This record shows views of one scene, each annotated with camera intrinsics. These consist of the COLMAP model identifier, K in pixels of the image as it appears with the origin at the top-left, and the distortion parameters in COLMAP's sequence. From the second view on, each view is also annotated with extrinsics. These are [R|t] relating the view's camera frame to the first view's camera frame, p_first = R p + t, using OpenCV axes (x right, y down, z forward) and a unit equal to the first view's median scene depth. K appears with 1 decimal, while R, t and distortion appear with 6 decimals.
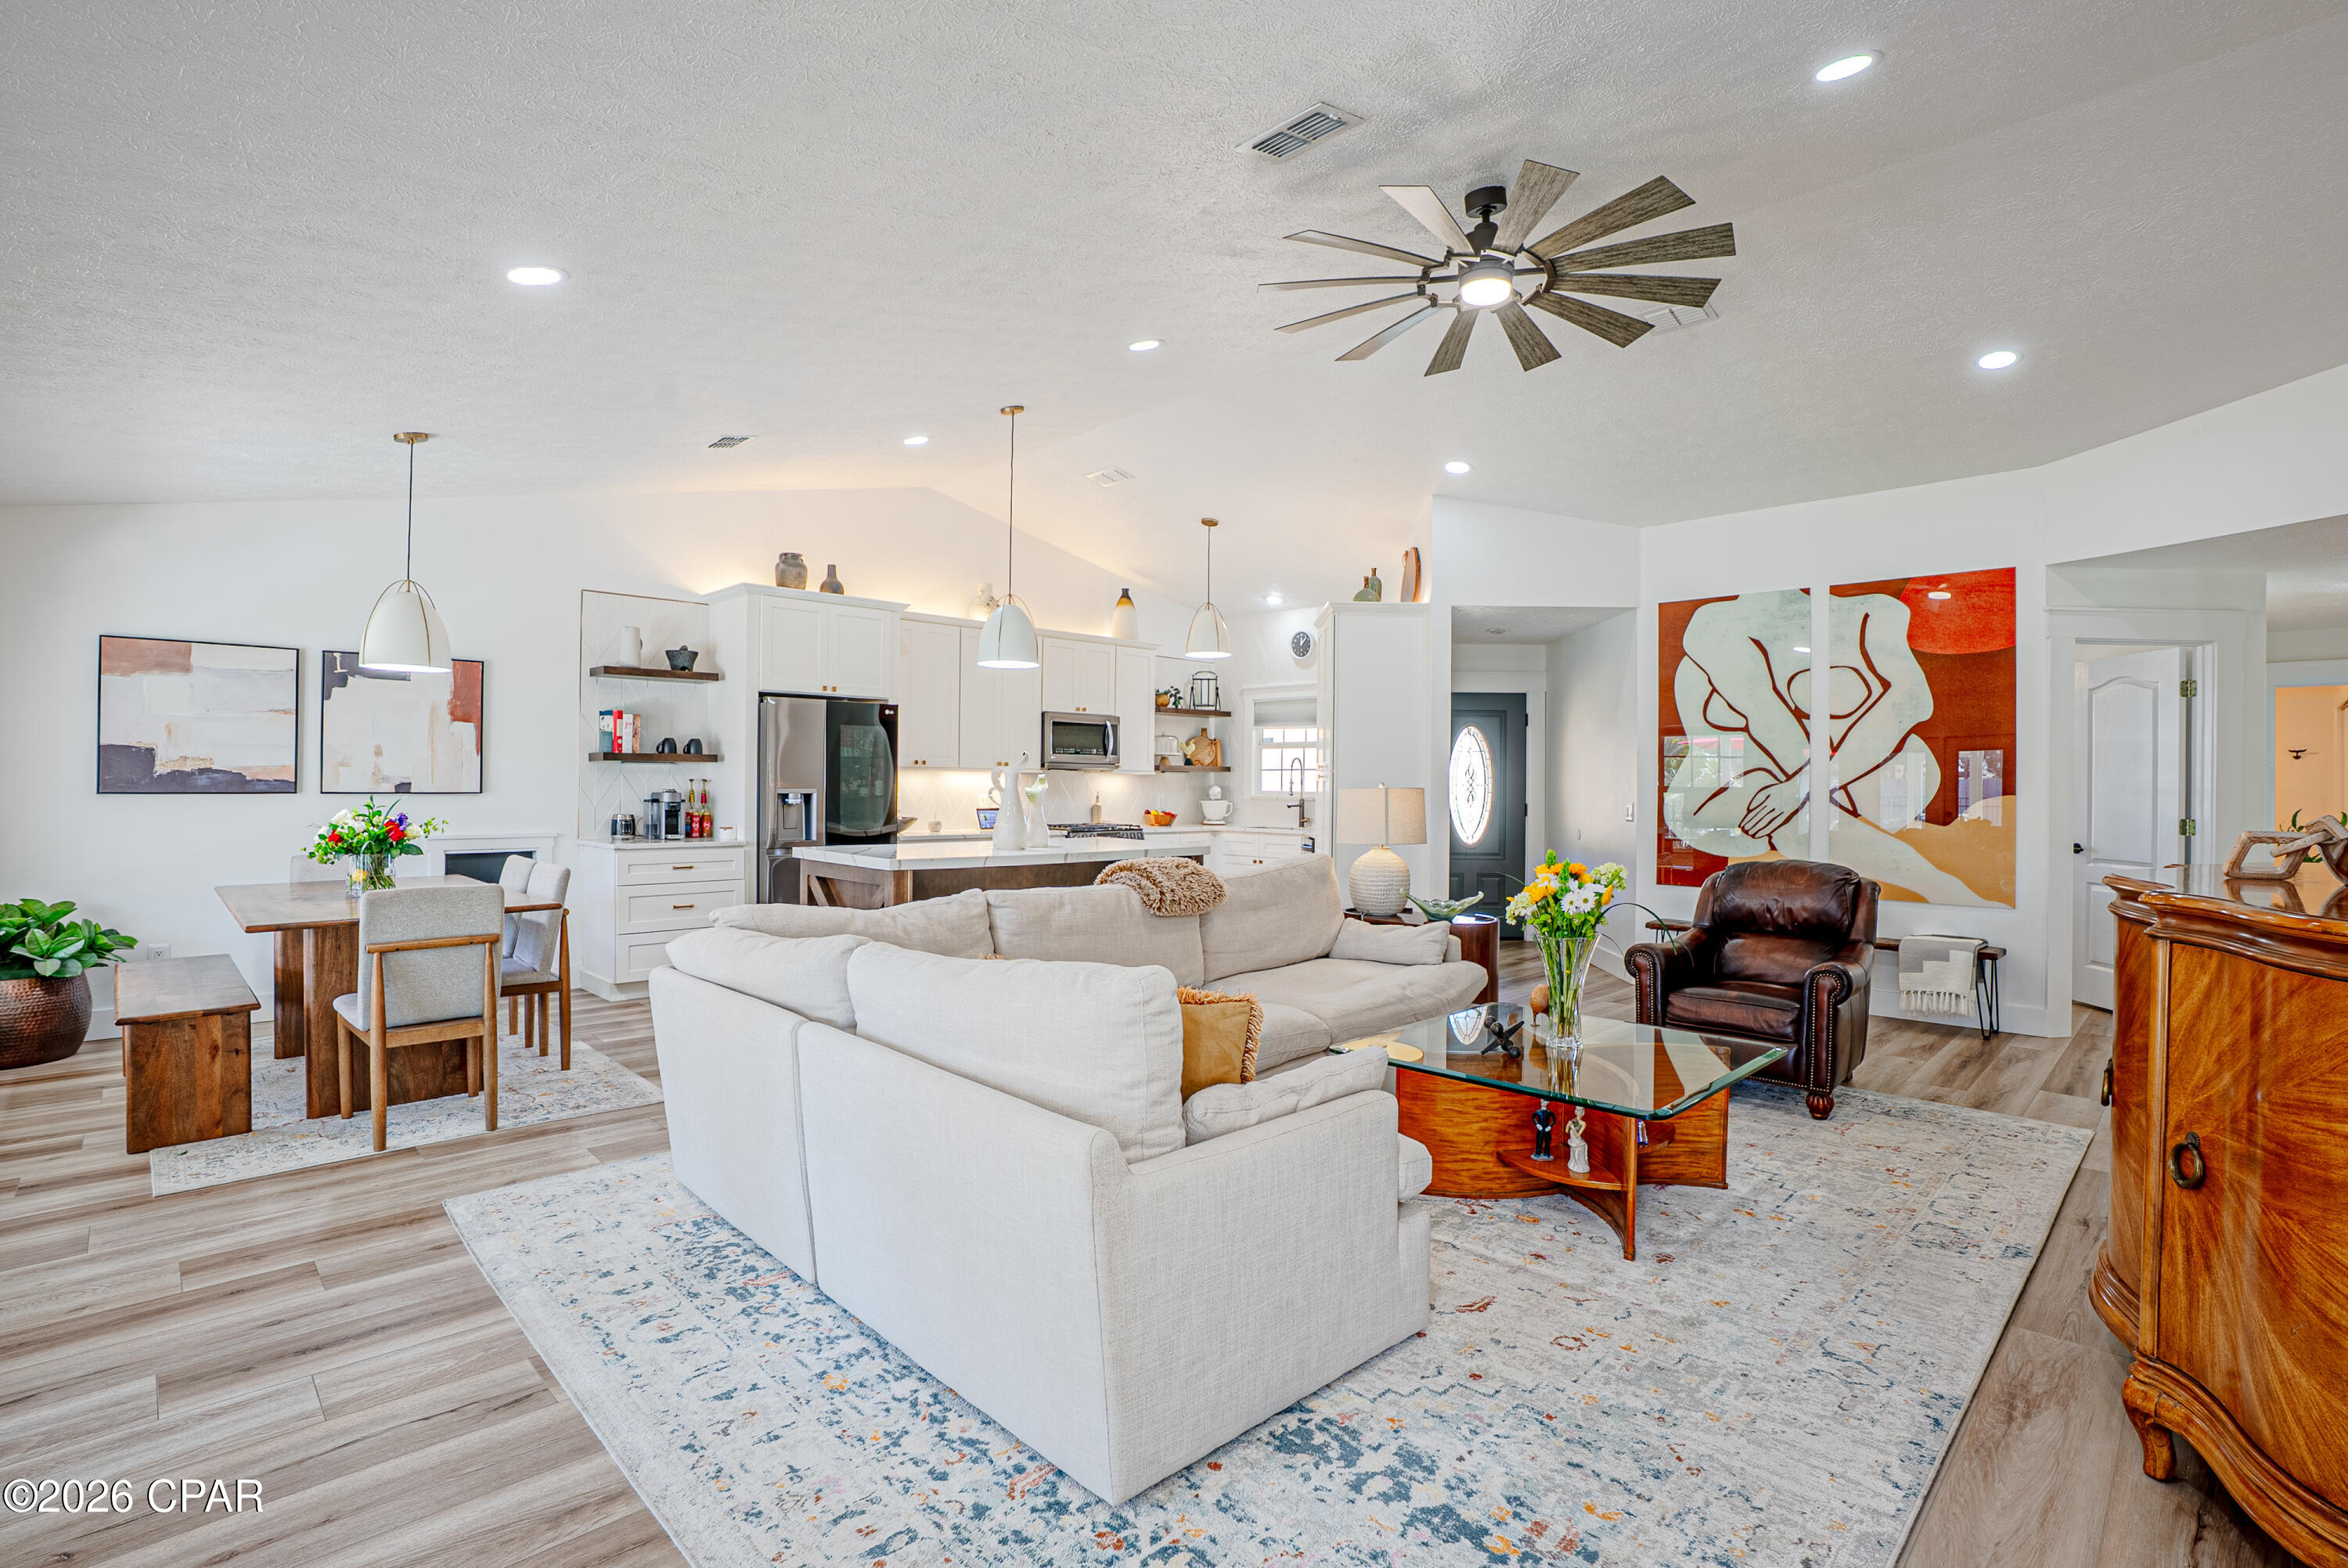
lens RADIAL K [[1102.8, 0, 1184.1], [0, 1102.8, 776.0], [0, 0, 1]] dist [-0.070619, 0.028973]
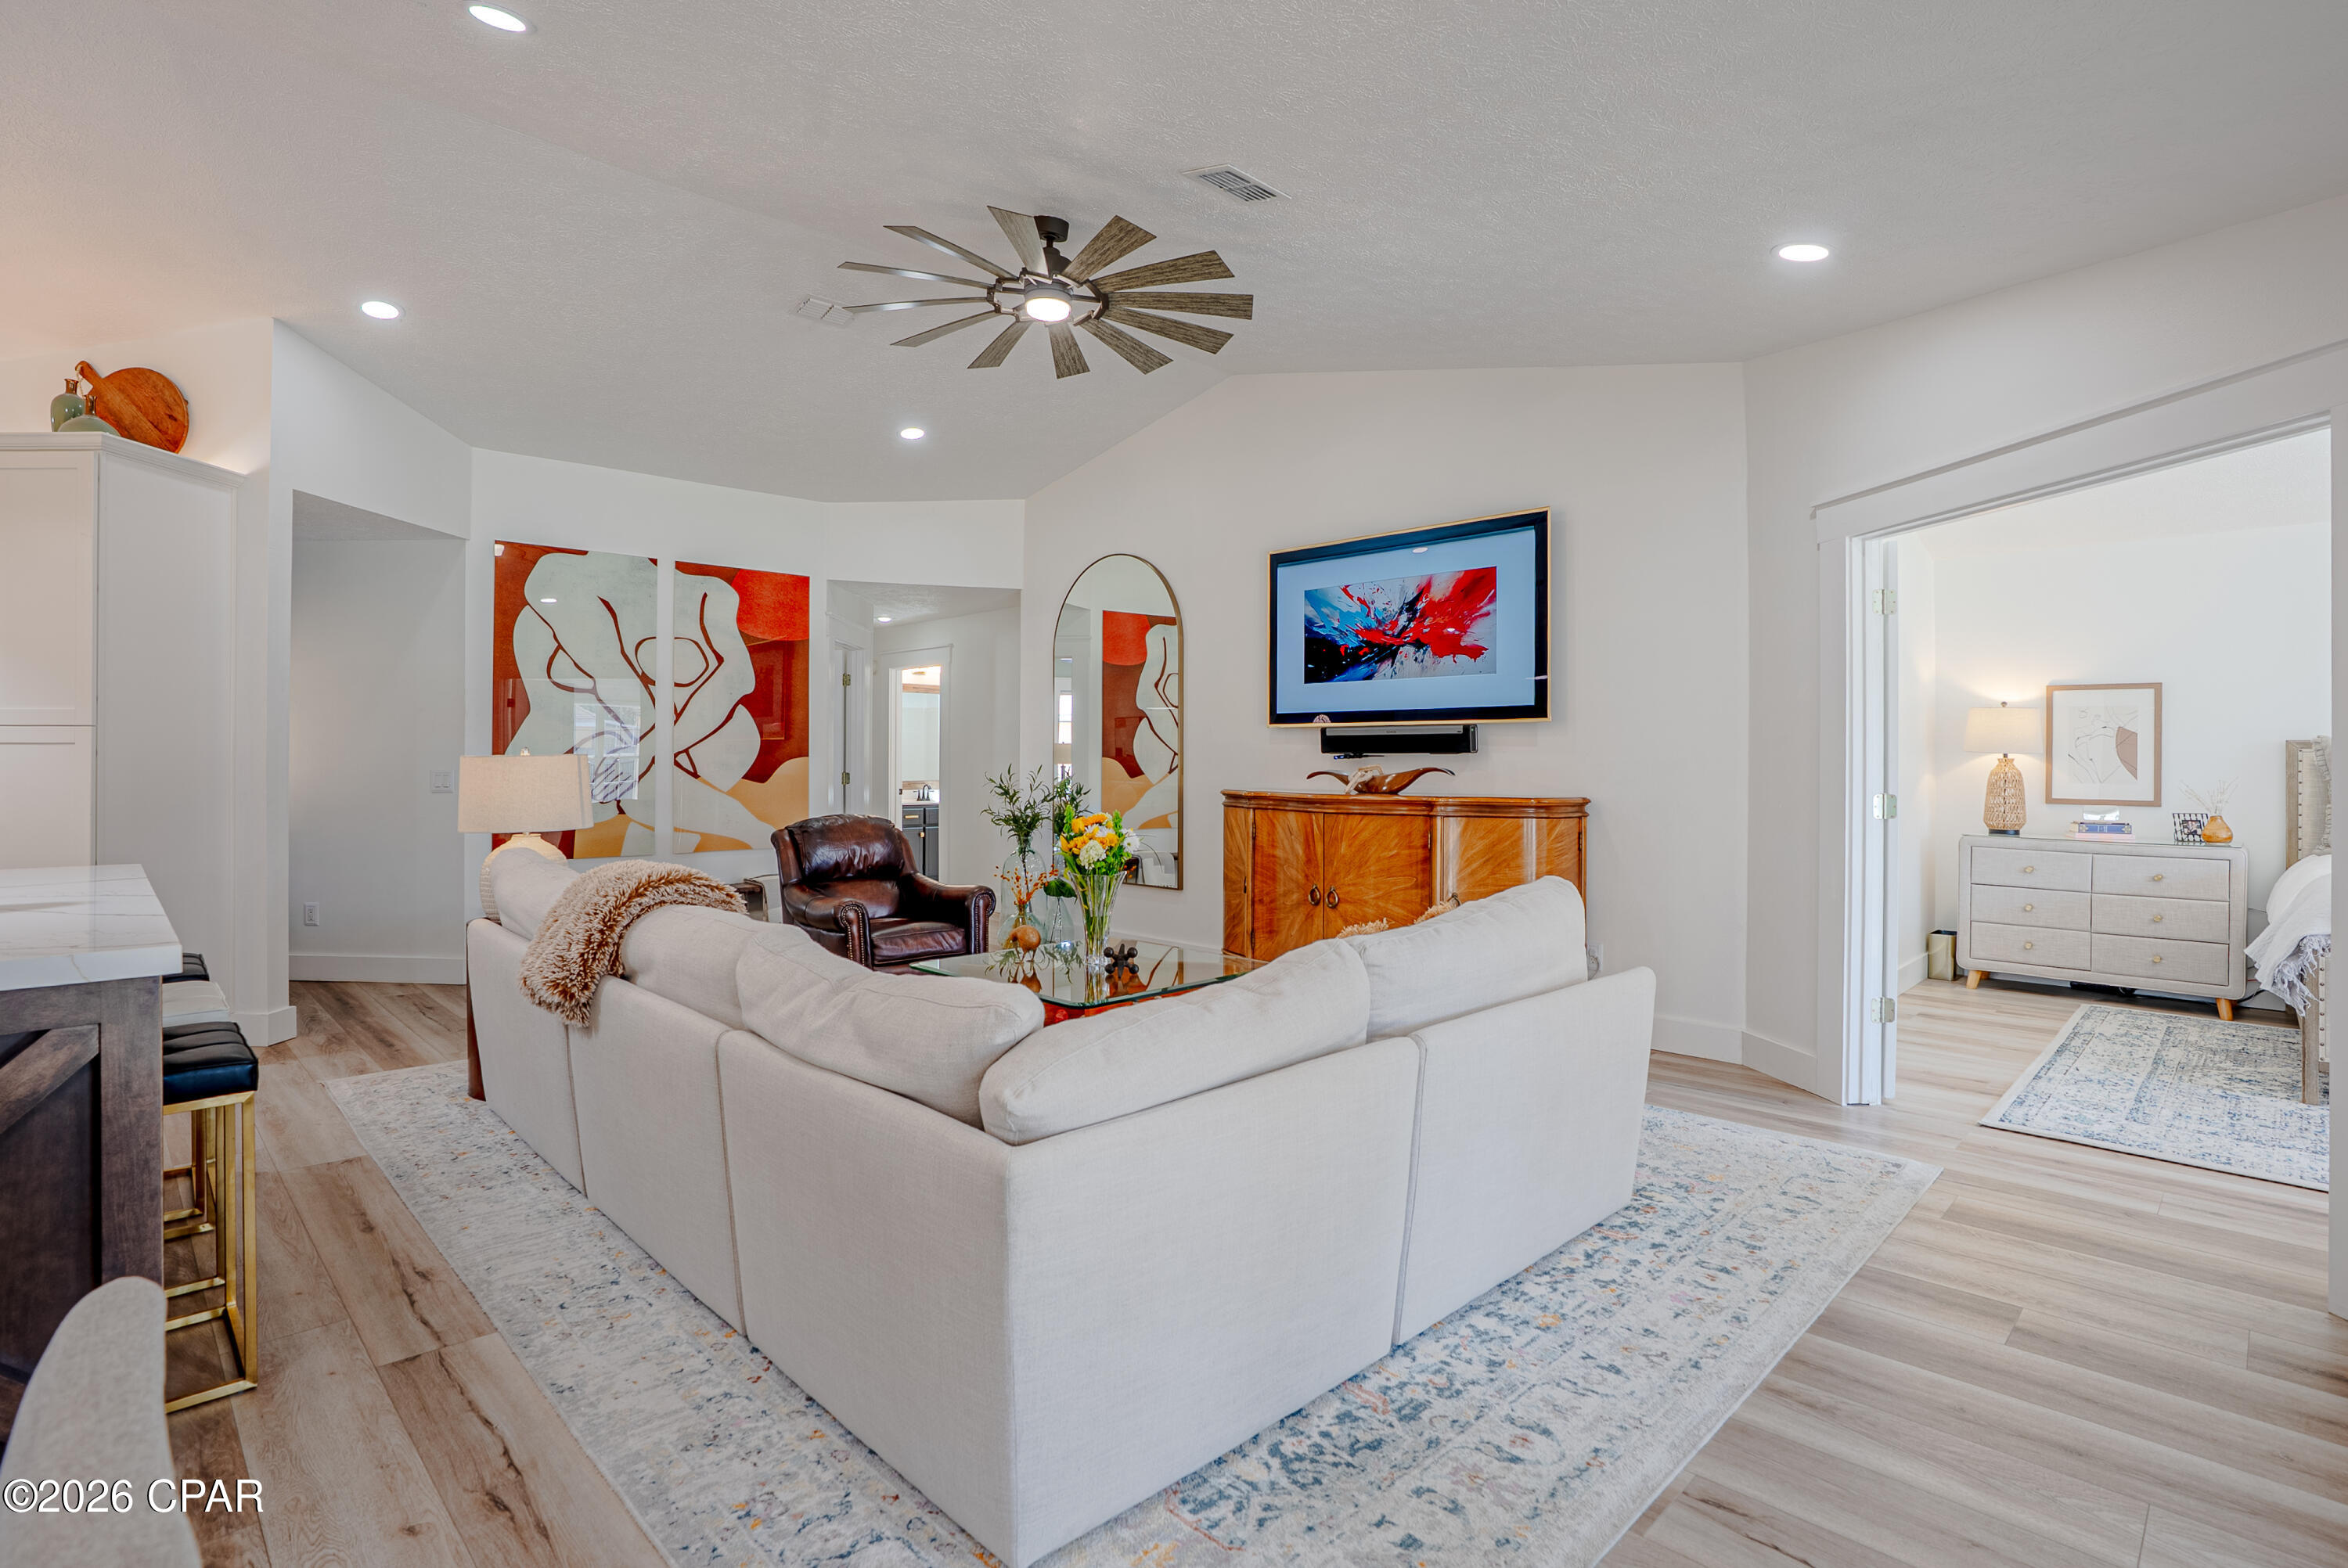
lens RADIAL K [[1151.7, 0, 1188.5], [0, 1151.7, 755.2], [0, 0, 1]] dist [-0.064589, 0.026813]
pose [[-0.006839, -0.007889, 0.999945, -0.519612], [-0.009755, 0.999922, 0.007822, 0.000913], [-0.999929, -0.009701, -0.006915, 0.497624]]
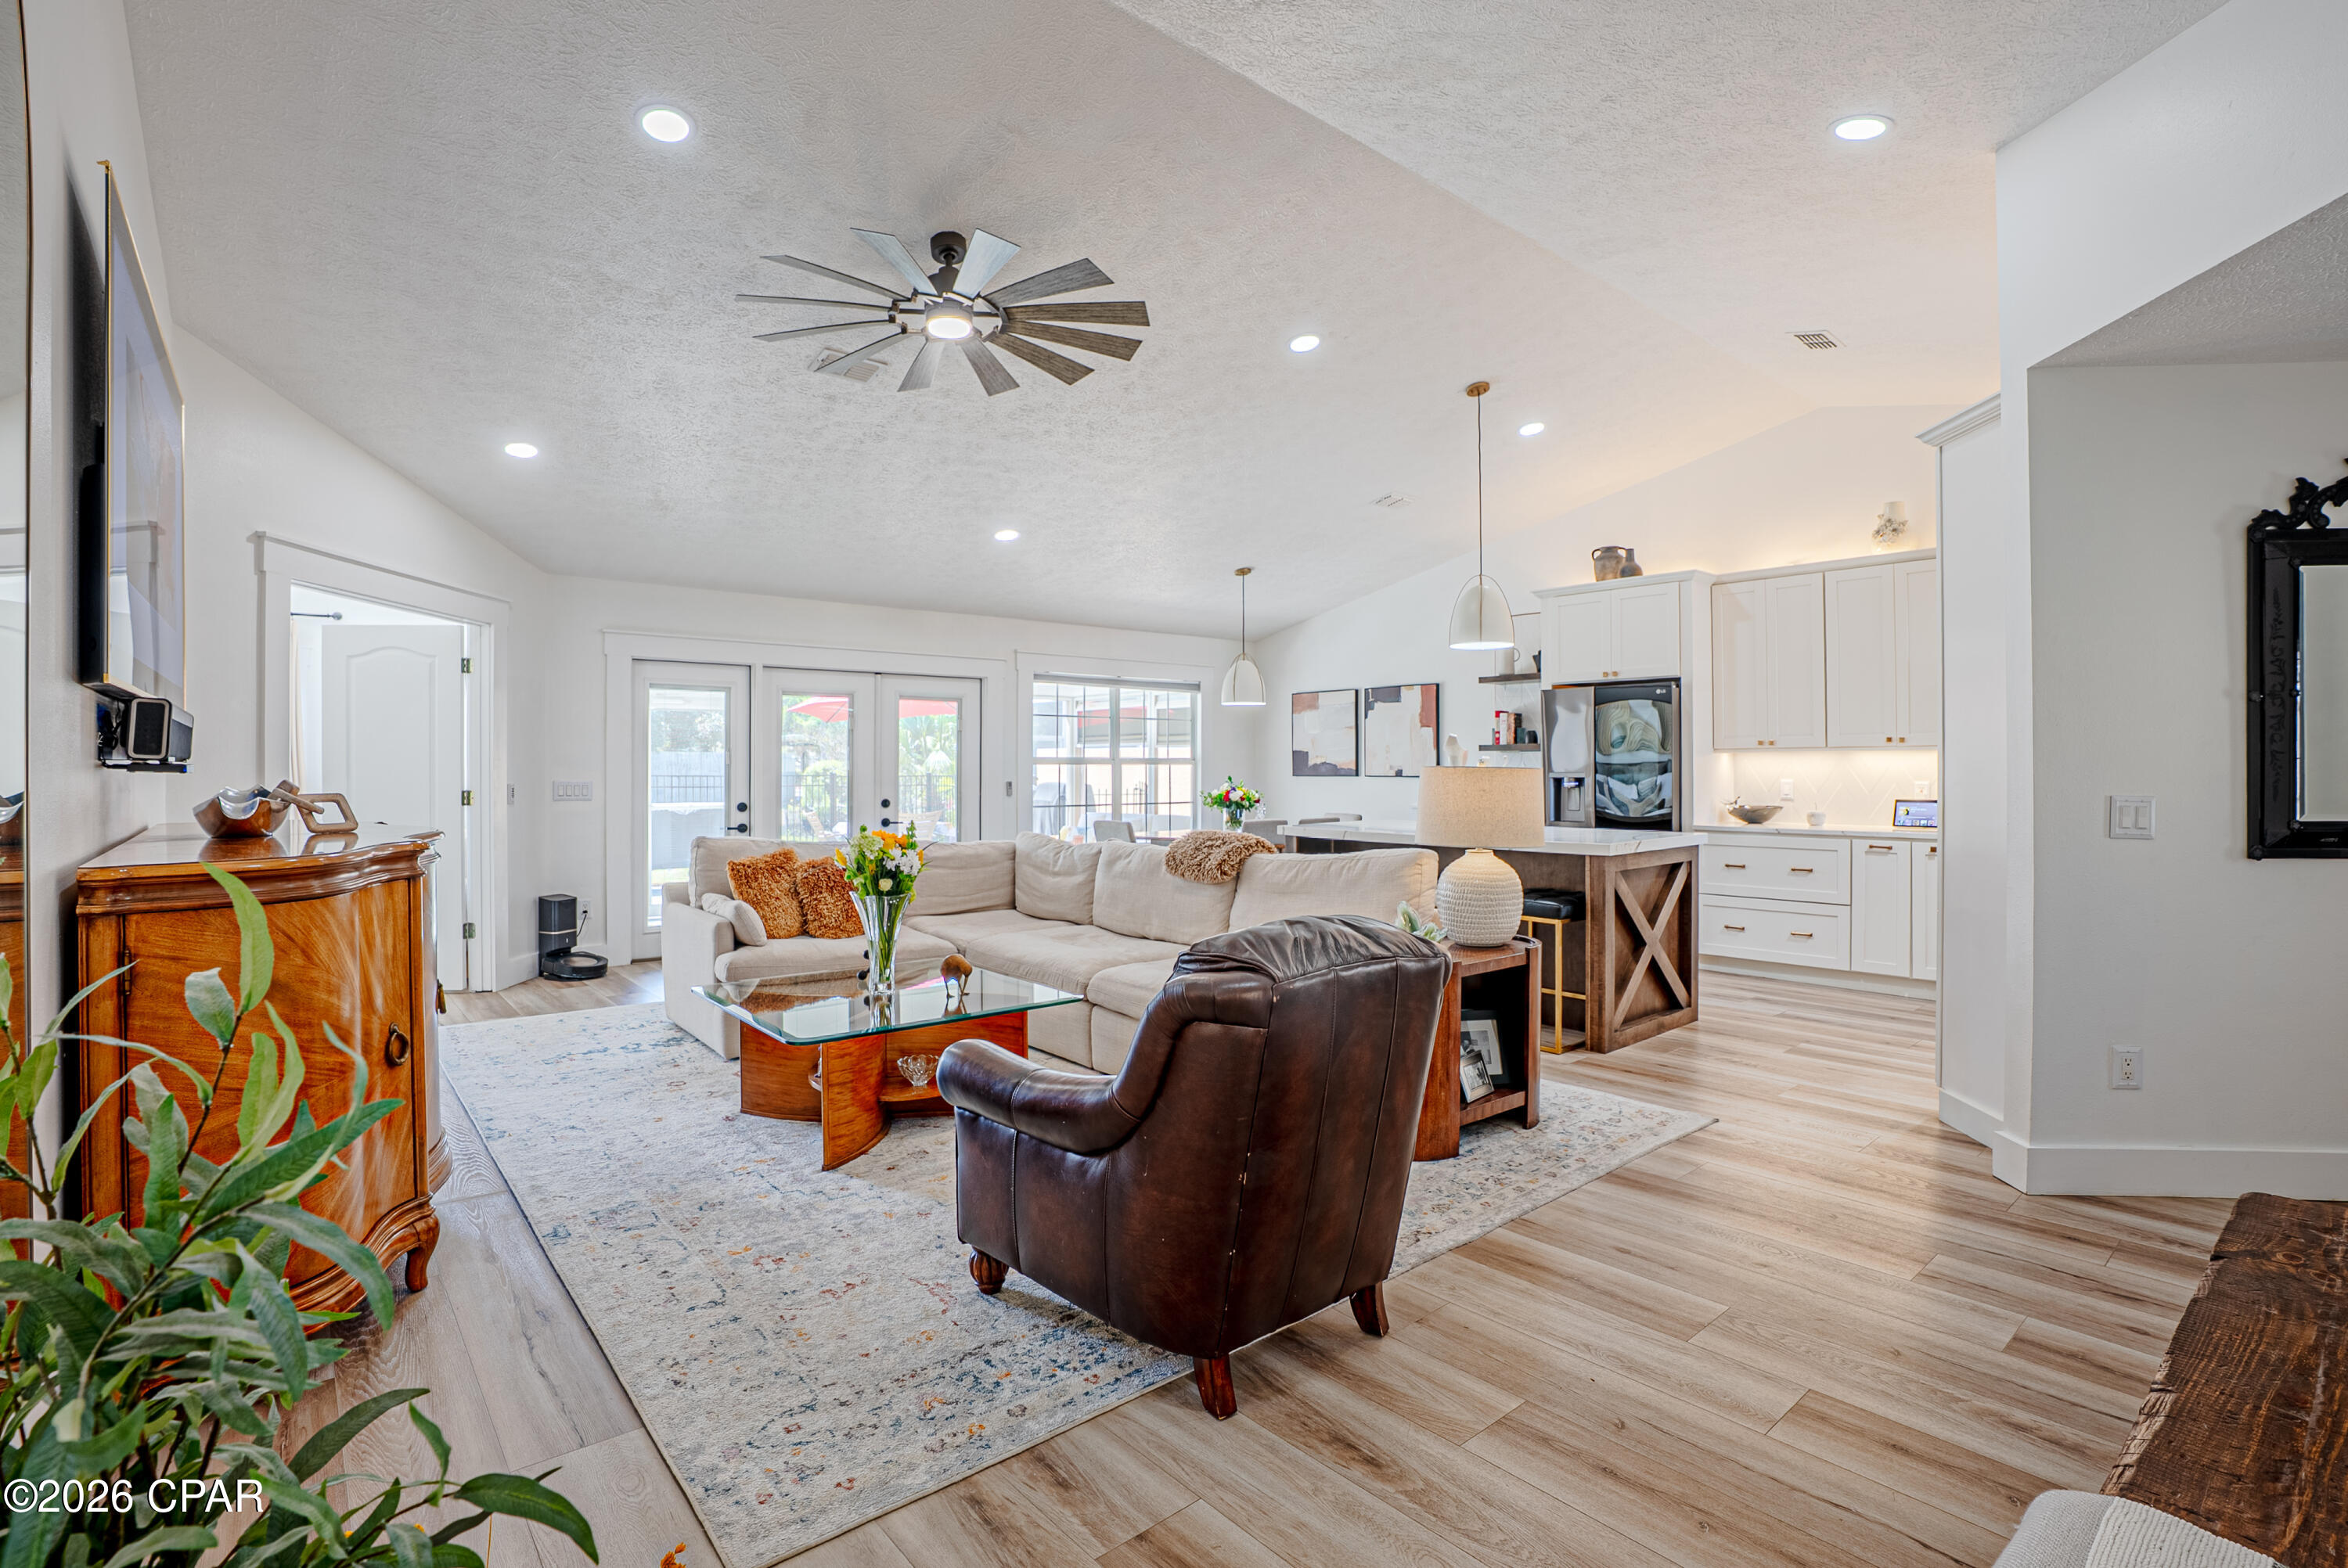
lens RADIAL K [[1102.8, 0, 1184.1], [0, 1102.8, 776.0], [0, 0, 1]] dist [-0.070619, 0.028973]
pose [[-0.077402, -0.000229, -0.997000, 0.799918], [0.007008, 0.999975, -0.000773, 0.013777], [0.996975, -0.007047, -0.077398, 0.767137]]
